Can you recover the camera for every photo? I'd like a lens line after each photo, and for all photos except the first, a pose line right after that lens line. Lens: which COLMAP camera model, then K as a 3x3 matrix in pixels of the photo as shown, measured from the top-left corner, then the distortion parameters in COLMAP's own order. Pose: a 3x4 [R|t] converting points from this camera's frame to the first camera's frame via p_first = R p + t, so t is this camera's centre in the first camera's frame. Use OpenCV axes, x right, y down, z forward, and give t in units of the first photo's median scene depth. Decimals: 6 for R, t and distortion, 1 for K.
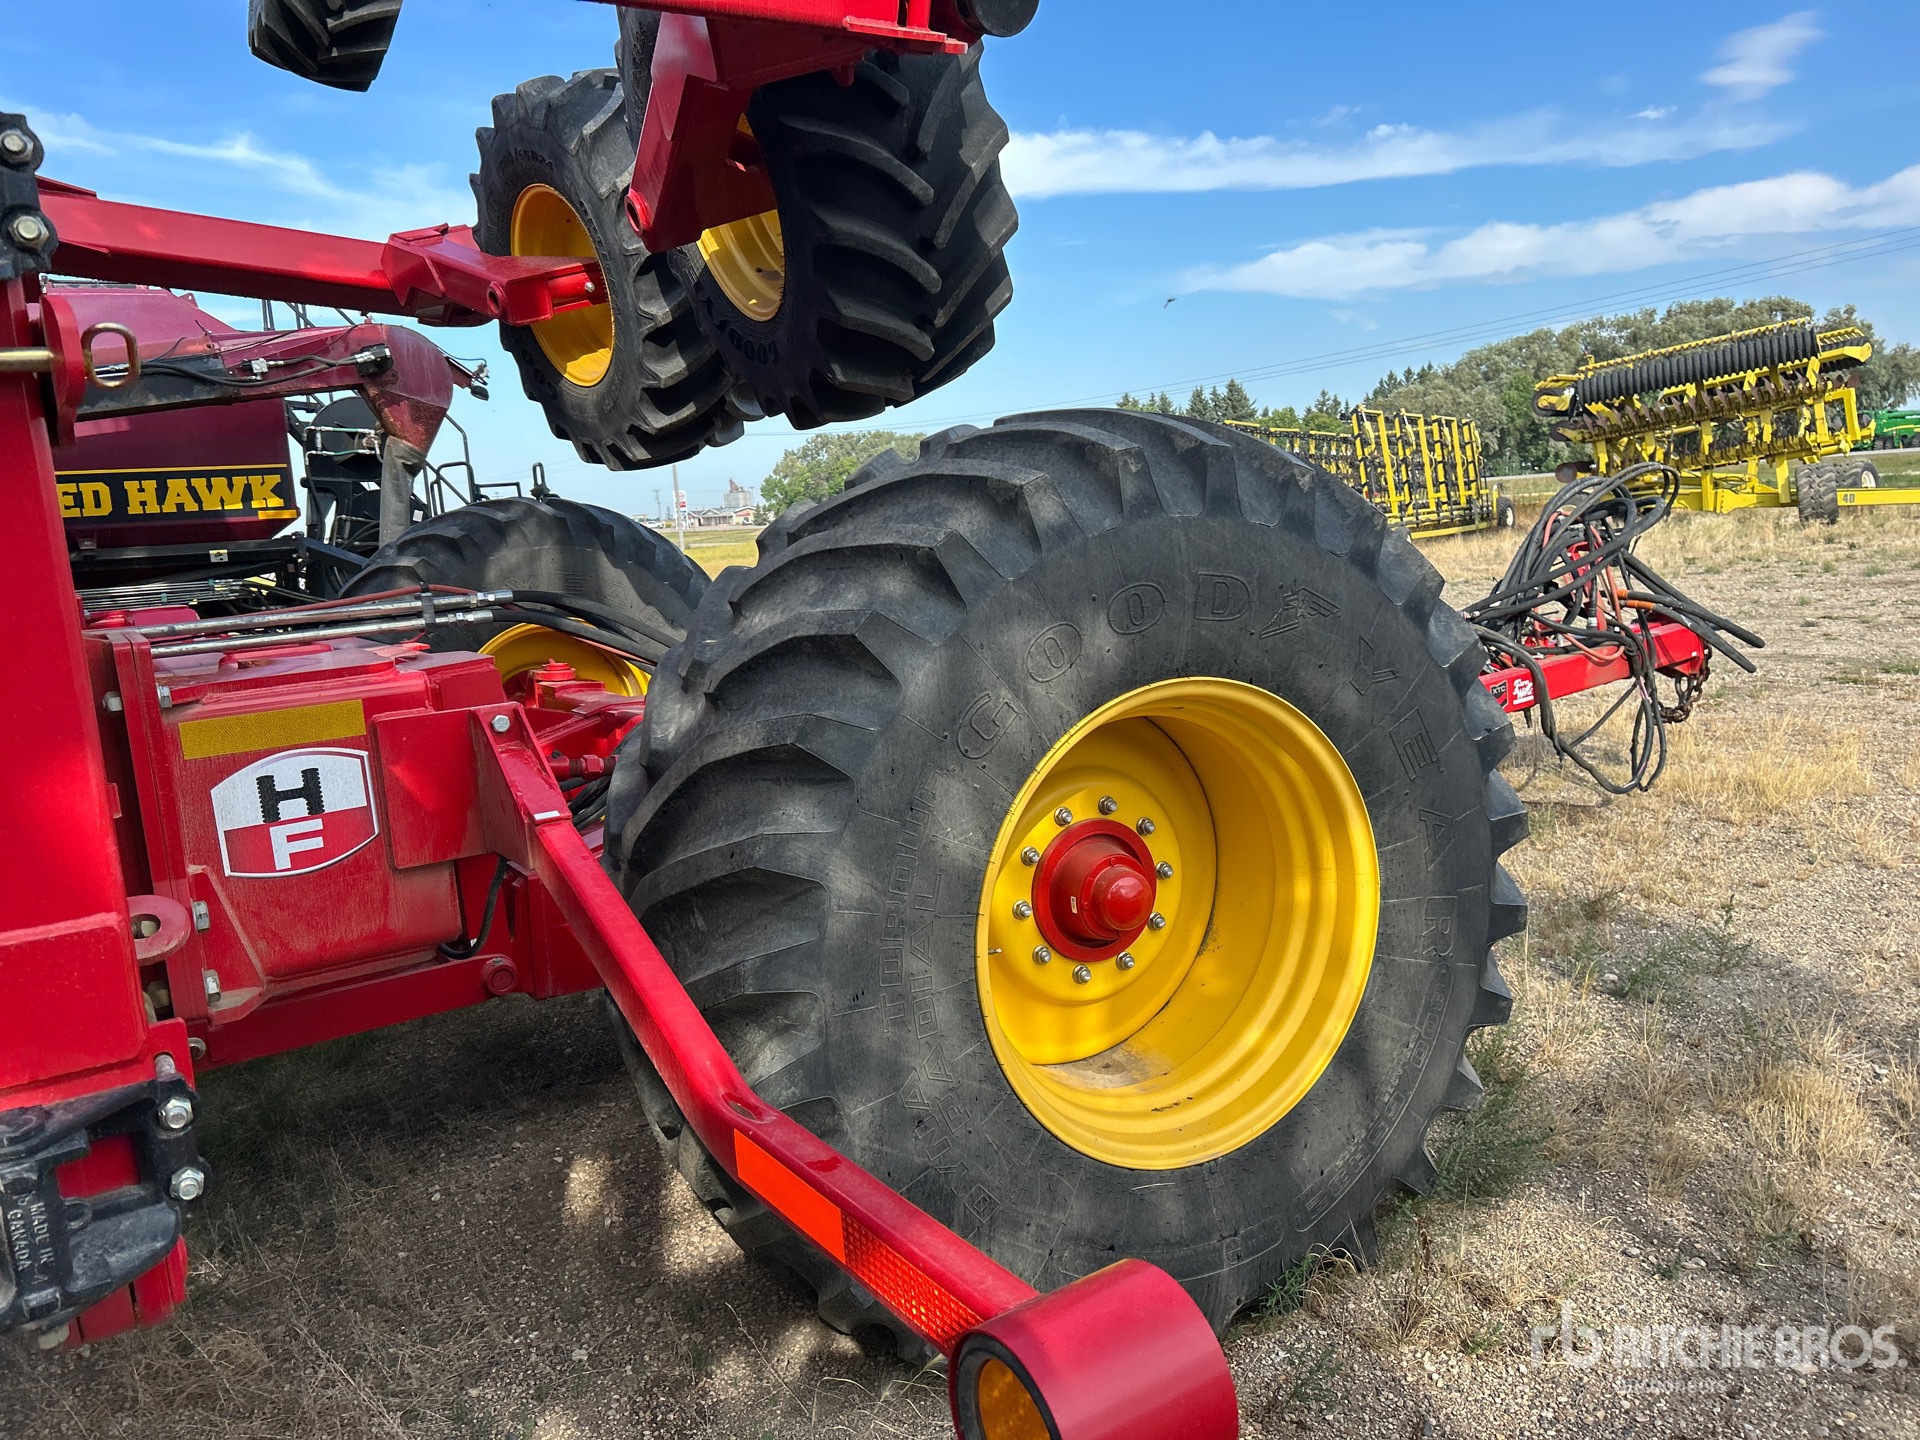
lens RADIAL K [[1449.8, 0, 963.2], [0, 1449.8, 727.3], [0, 0, 1]] dist [0.026558, -0.024048]
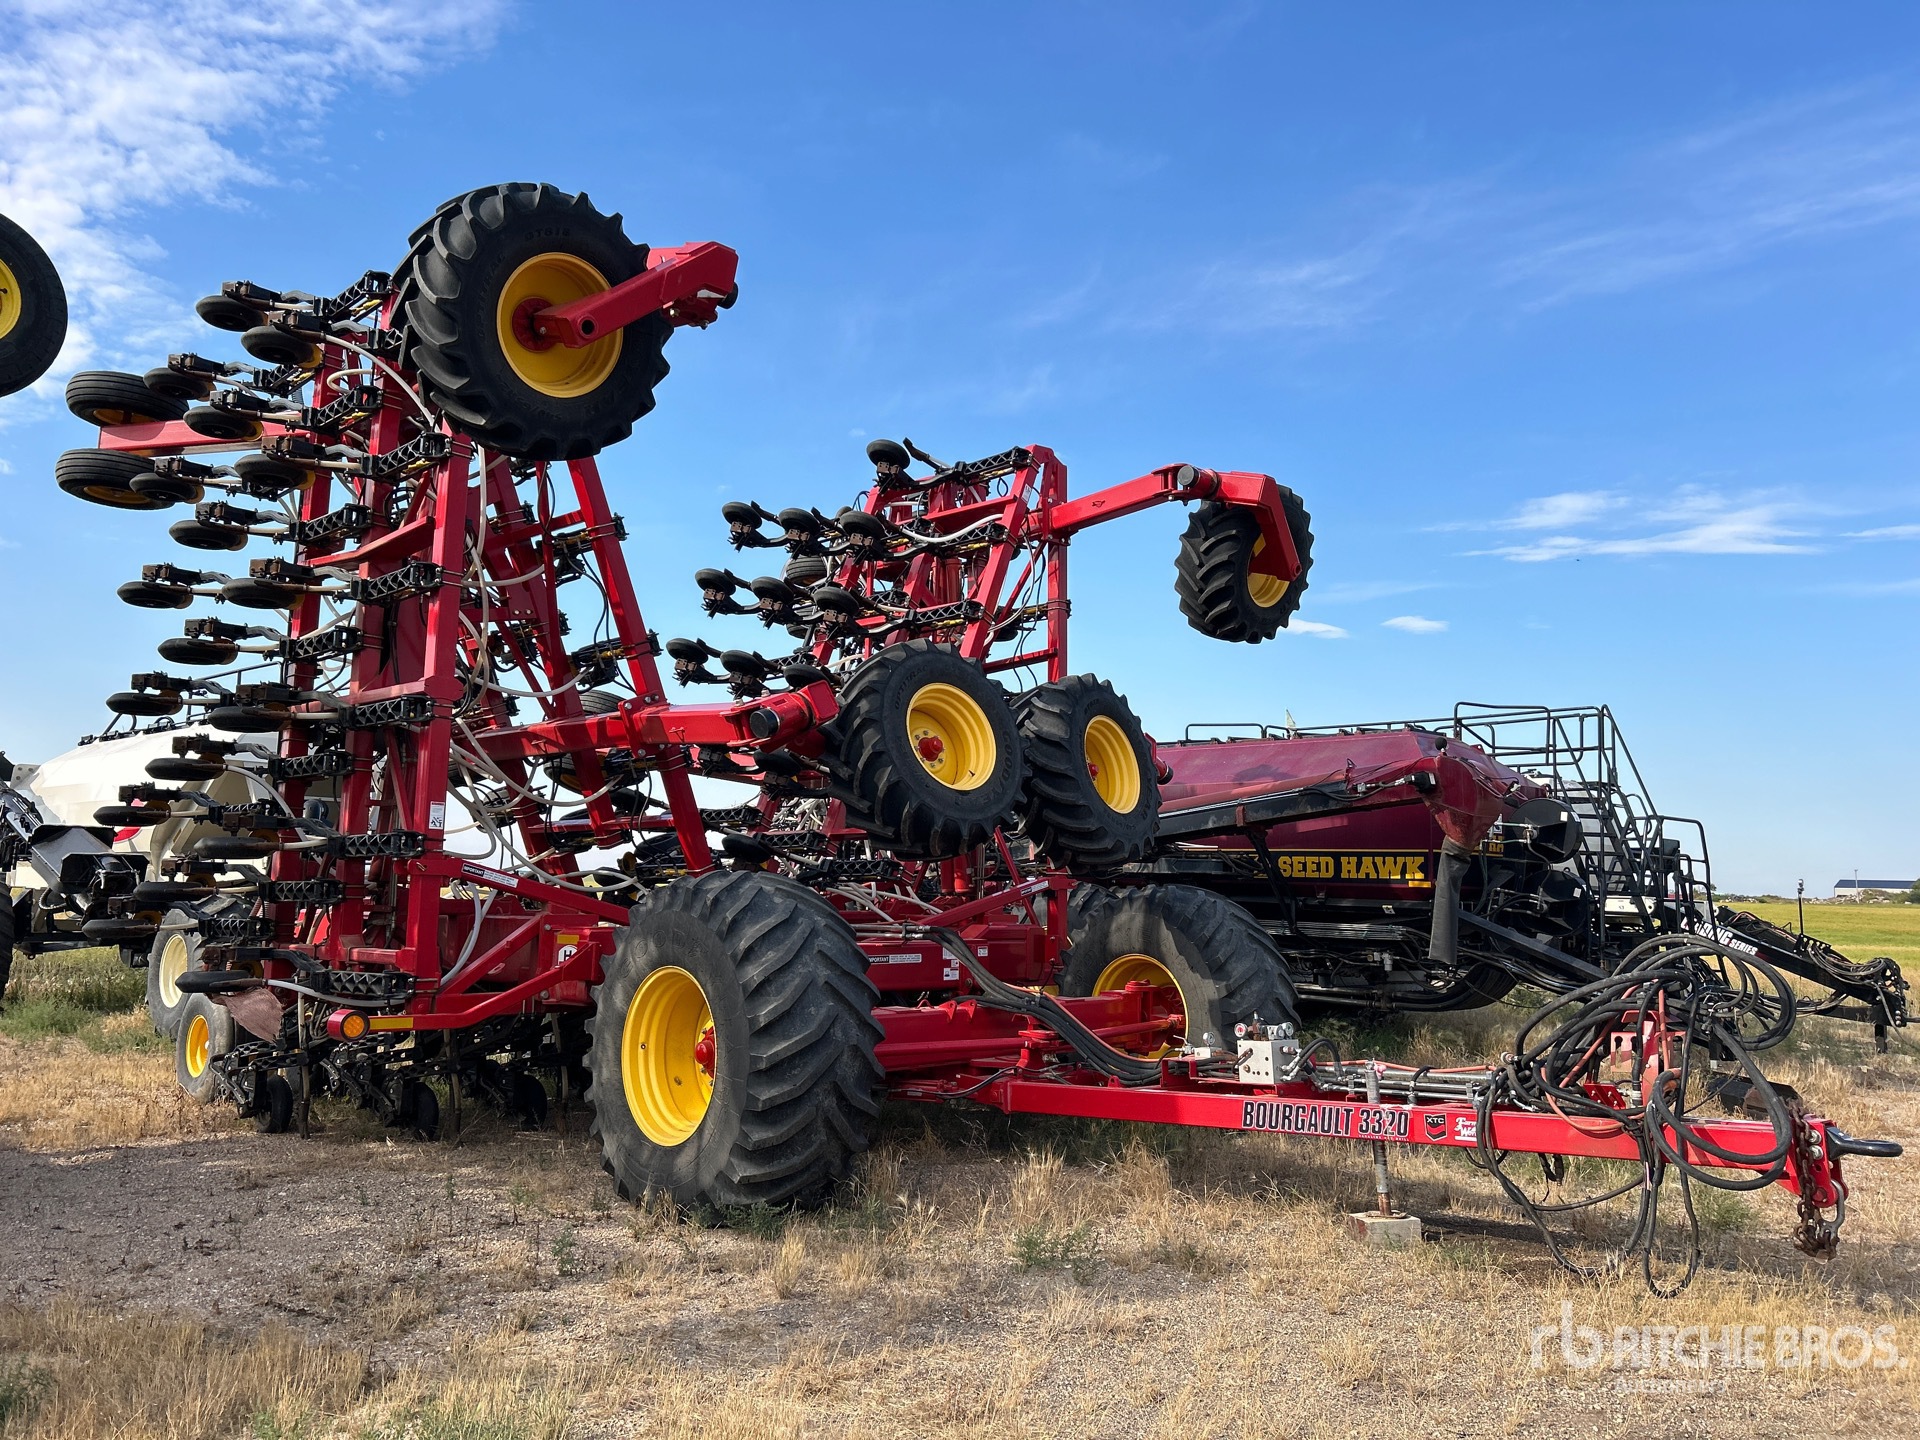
lens RADIAL K [[1449.8, 0, 970.0], [0, 1449.8, 729.9], [0, 0, 1]] dist [0.026558, -0.024048]
pose [[0.256076, -0.034754, -0.966032, 0.831457], [-0.184393, 0.979247, -0.084109, -0.096736], [0.948907, 0.199668, 0.244353, 0.210302]]
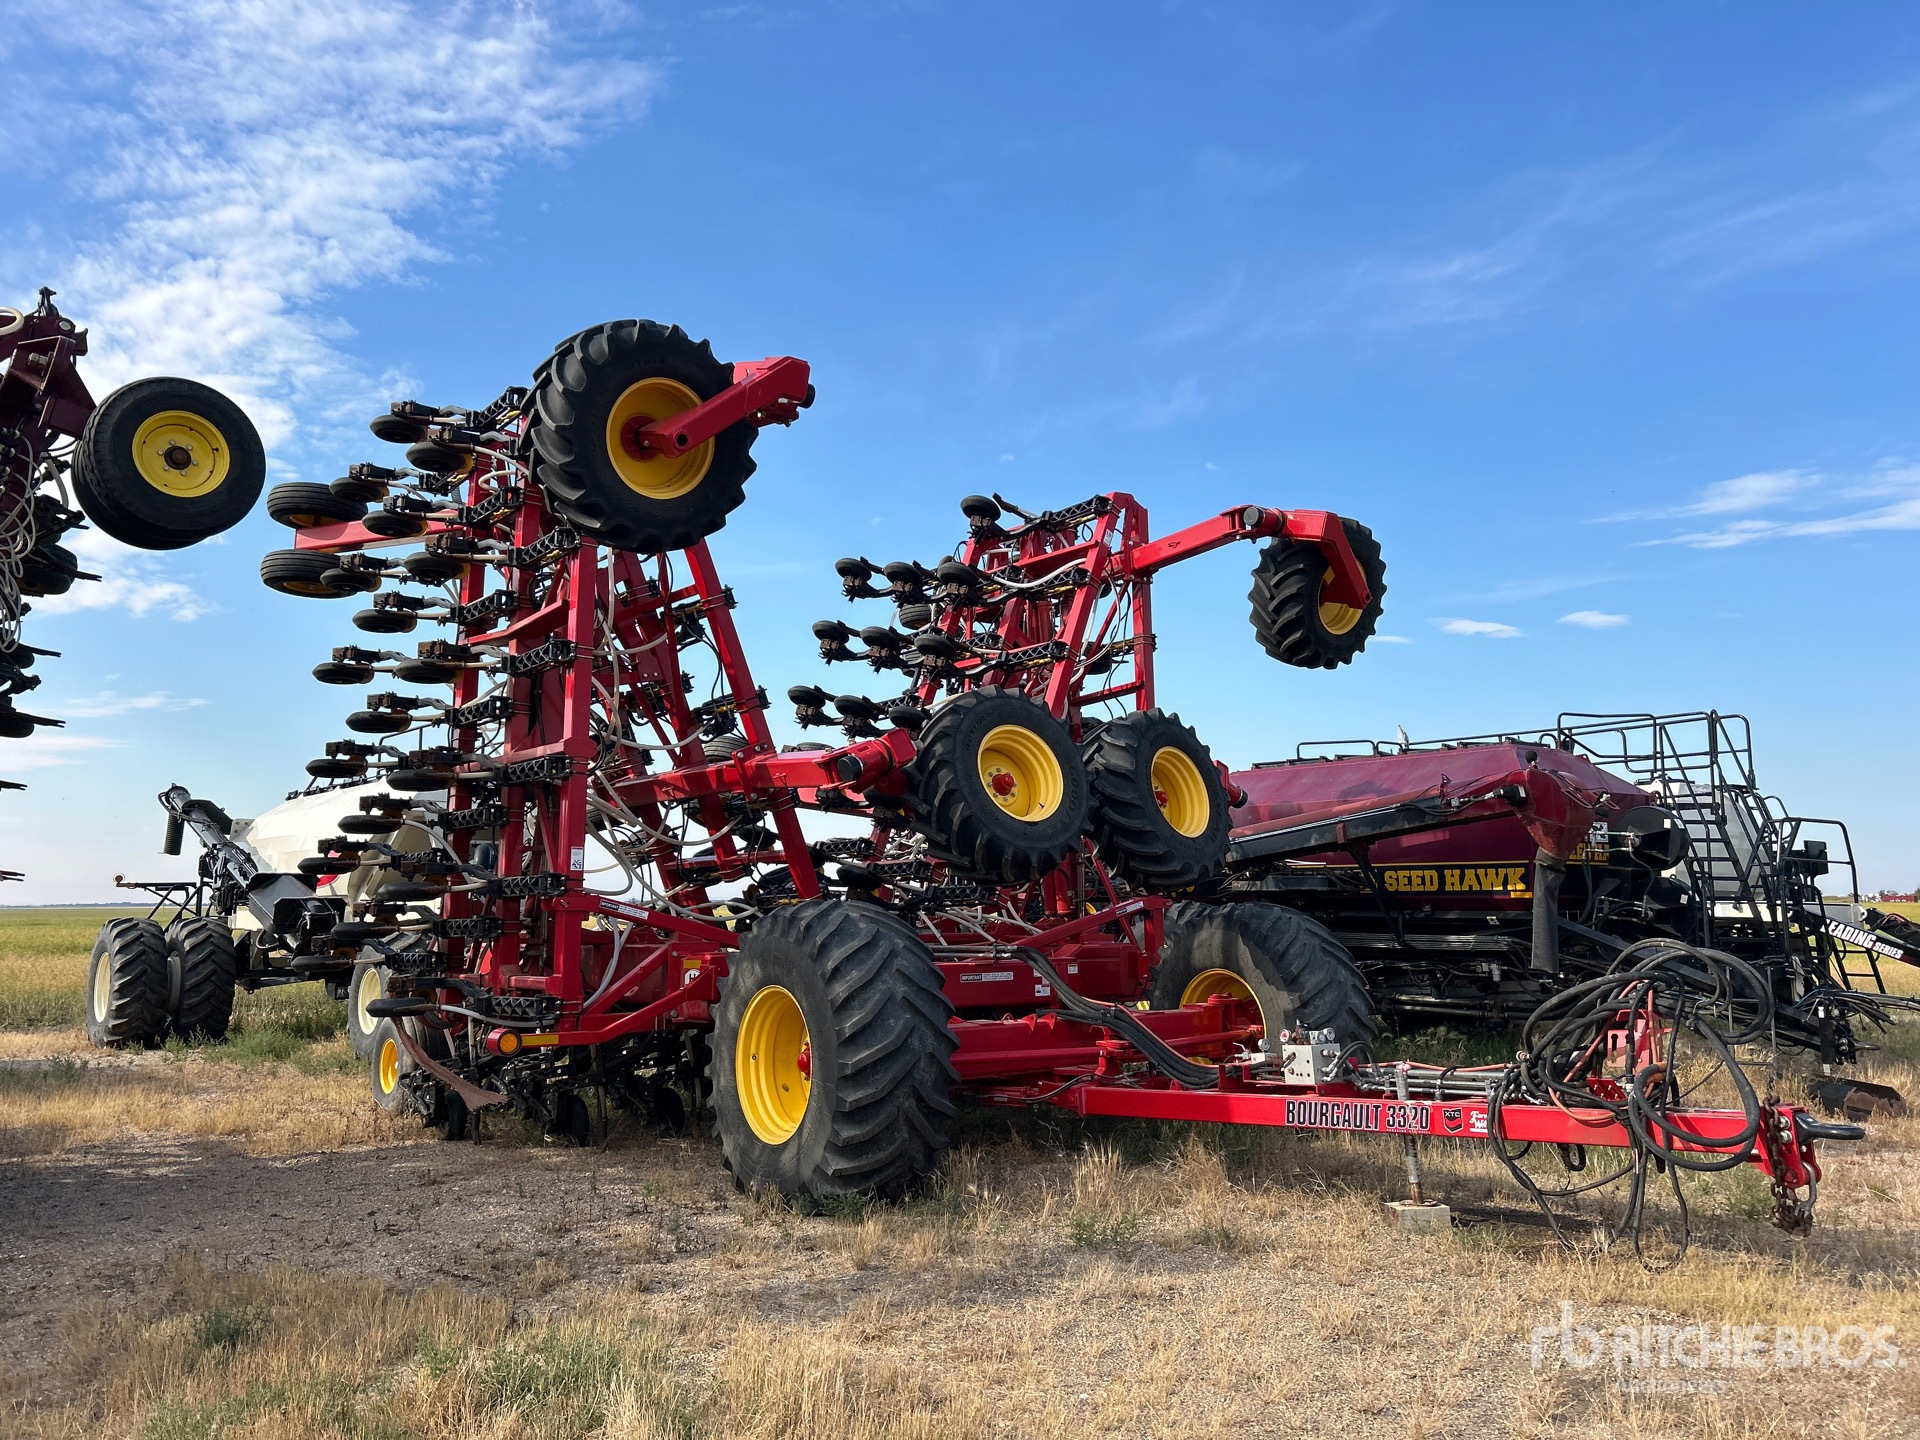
lens RADIAL K [[1449.8, 0, 953.3], [0, 1449.8, 705.8], [0, 0, 1]] dist [0.026558, -0.024048]
pose [[0.136274, -0.072916, -0.987984, 0.937572], [-0.156035, 0.983260, -0.094089, -0.110491], [0.978306, 0.166982, 0.122616, 0.243964]]
